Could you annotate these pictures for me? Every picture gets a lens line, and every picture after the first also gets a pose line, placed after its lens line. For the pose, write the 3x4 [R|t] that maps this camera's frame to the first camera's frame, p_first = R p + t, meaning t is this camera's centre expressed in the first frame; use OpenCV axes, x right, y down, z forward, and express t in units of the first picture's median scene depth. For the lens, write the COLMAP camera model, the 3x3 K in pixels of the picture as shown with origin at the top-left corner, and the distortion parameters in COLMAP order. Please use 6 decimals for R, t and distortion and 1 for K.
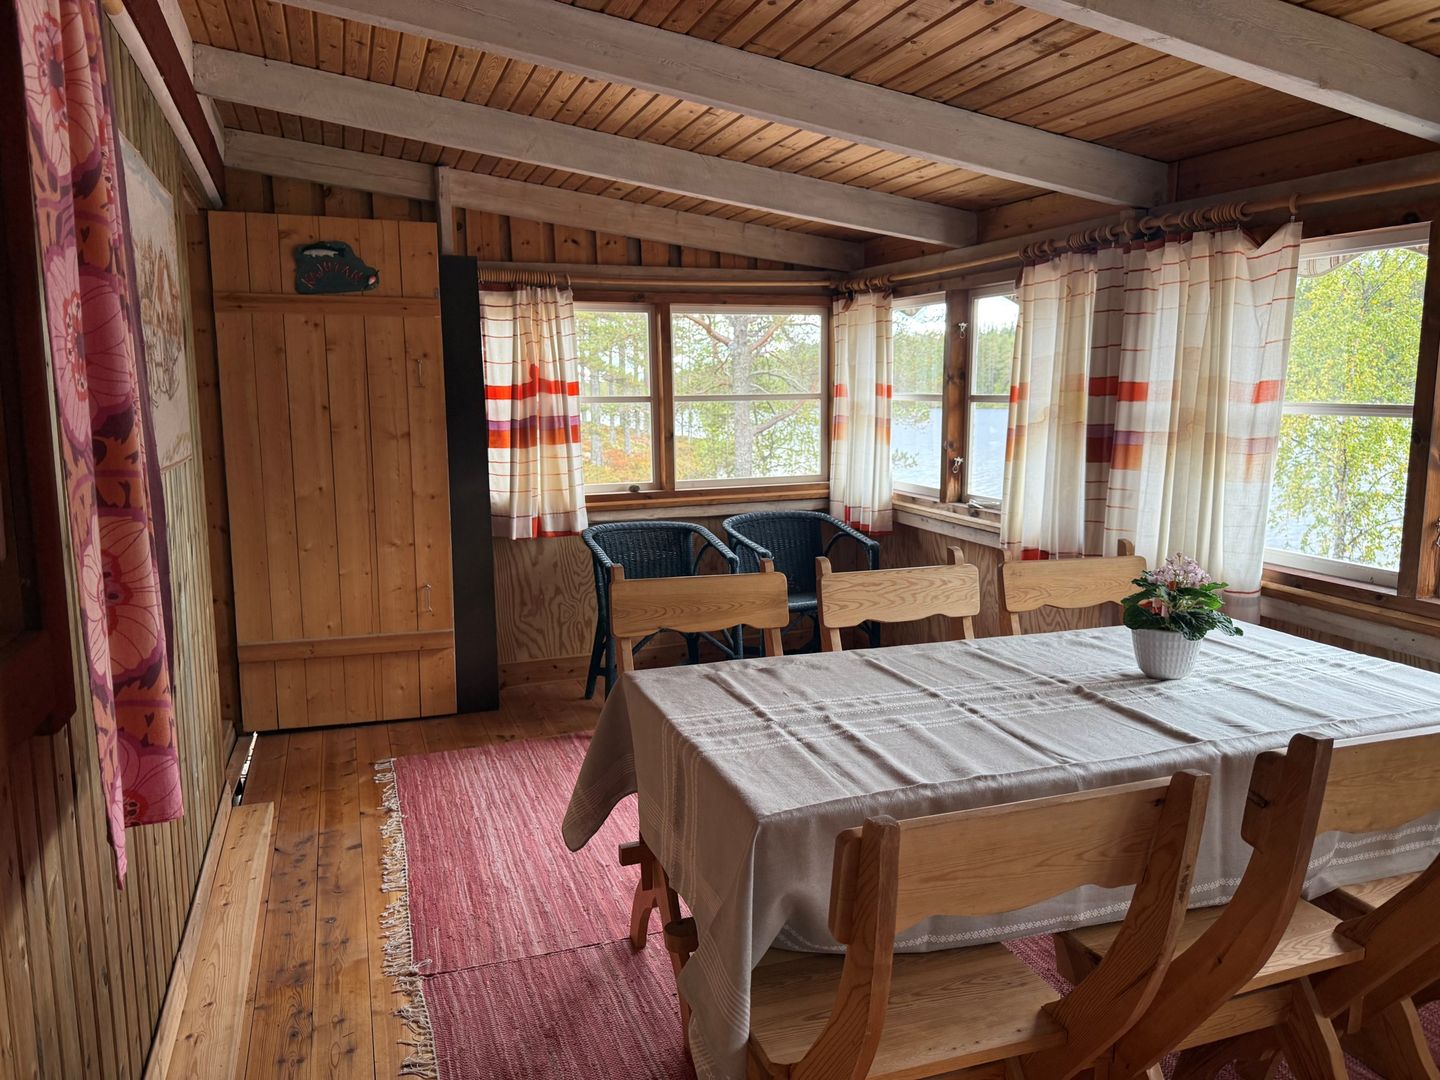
lens RADIAL K [[1023.1, 0, 724.5], [0, 1023.1, 547.7], [0, 0, 1]] dist [0.004542, -0.005156]
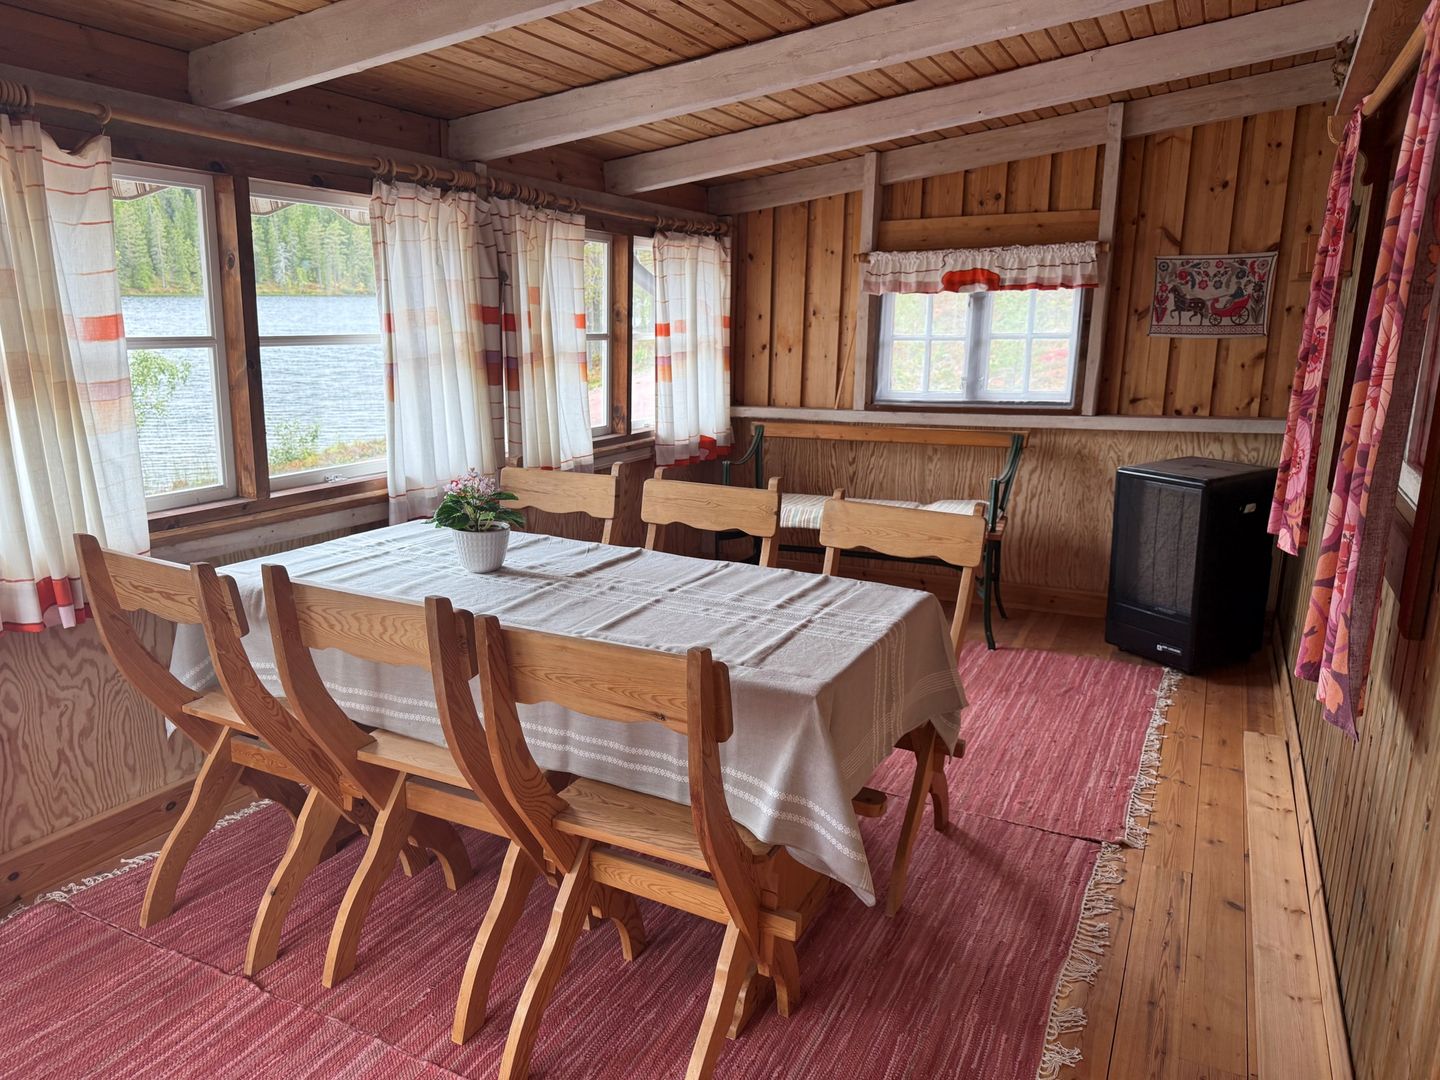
lens RADIAL K [[1011.2, 0, 720.0], [0, 1011.2, 543.2], [0, 0, 1]] dist [0.092322, -0.118840]
pose [[-0.686907, -0.181049, 0.703832, -0.672743], [0.094652, 0.937935, 0.333644, -0.309572], [-0.720555, 0.295802, -0.627137, 1.710738]]
